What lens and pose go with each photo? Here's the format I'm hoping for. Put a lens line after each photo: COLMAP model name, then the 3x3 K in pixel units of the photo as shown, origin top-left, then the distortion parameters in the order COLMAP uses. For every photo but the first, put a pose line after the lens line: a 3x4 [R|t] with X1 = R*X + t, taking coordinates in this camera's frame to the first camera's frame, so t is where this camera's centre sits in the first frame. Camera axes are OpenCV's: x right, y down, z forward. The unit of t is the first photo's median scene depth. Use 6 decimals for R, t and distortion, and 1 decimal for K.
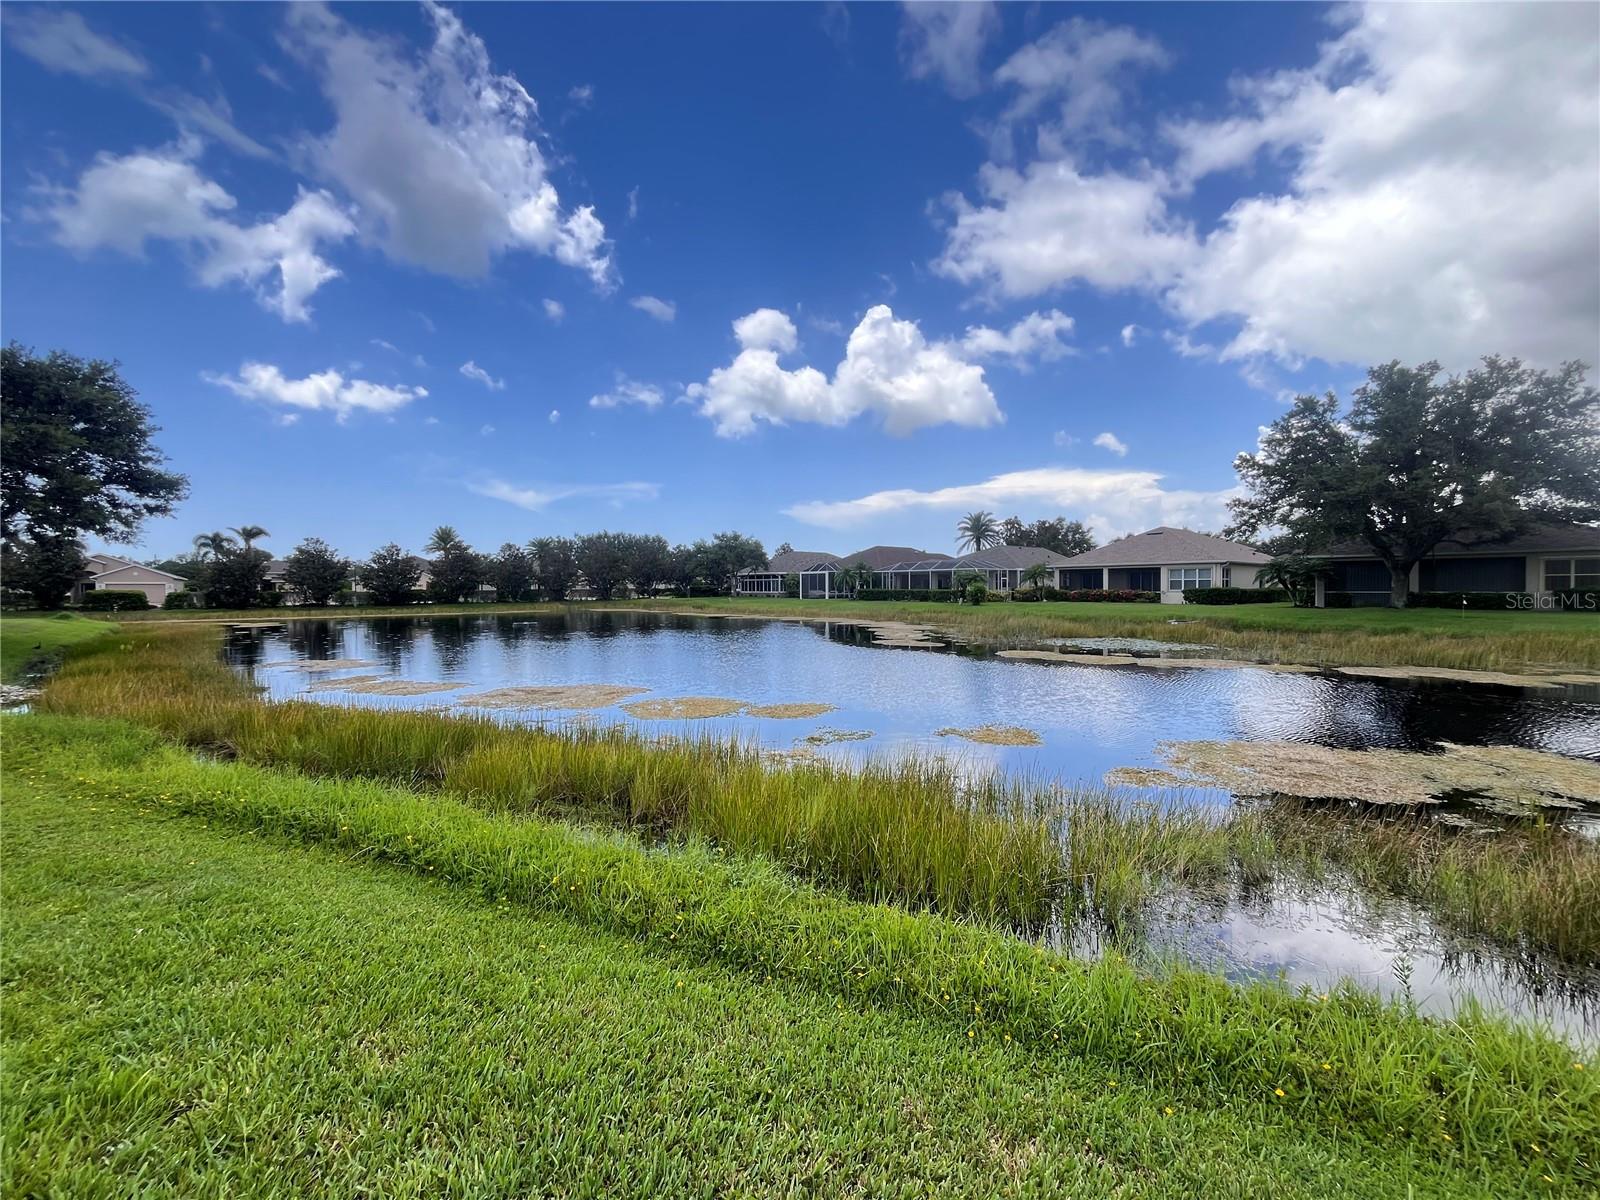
lens RADIAL K [[649.0, 0, 800.9], [0, 649.0, 601.0], [0, 0, 1]] dist [0.001979, 0.000157]
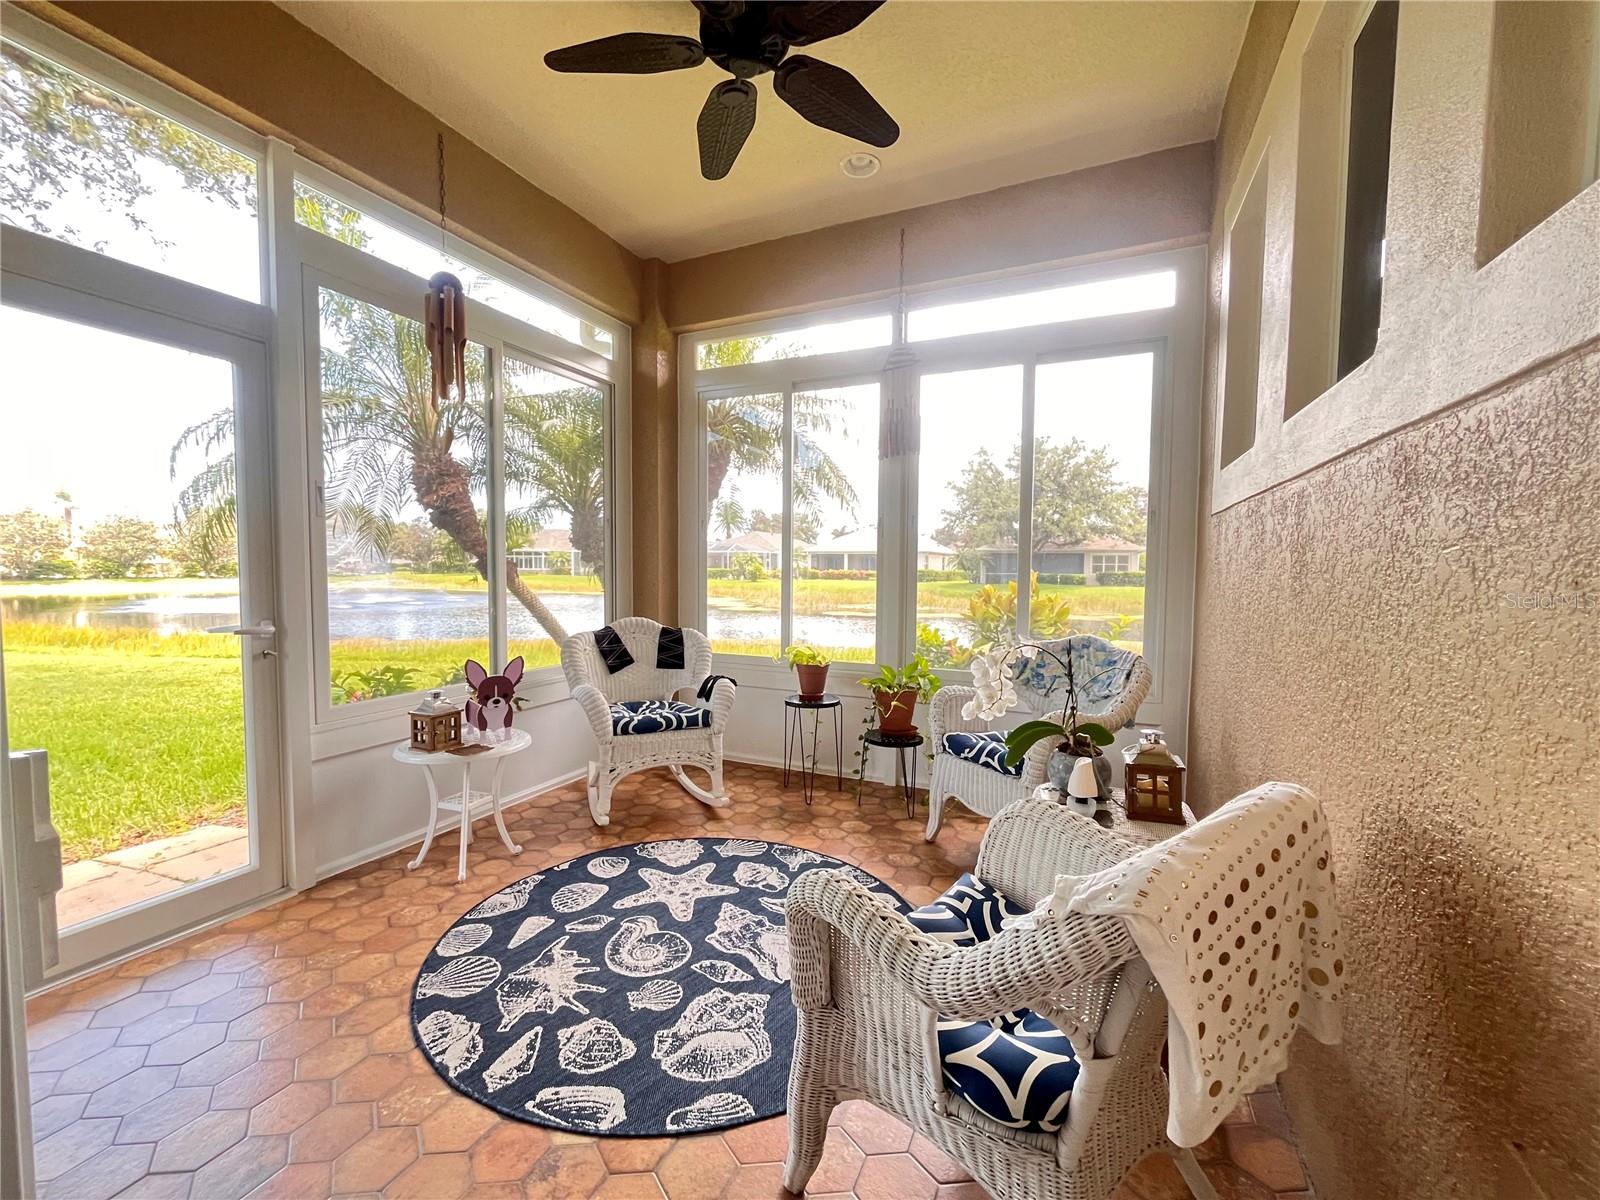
lens RADIAL K [[649.0, 0, 799.3], [0, 649.0, 602.8], [0, 0, 1]] dist [0.001979, 0.000157]
pose [[0.906341, -0.010404, 0.422418, -0.243257], [-0.004420, 0.999409, 0.034100, 0.005945], [-0.422523, -0.032774, 0.905759, -0.195422]]
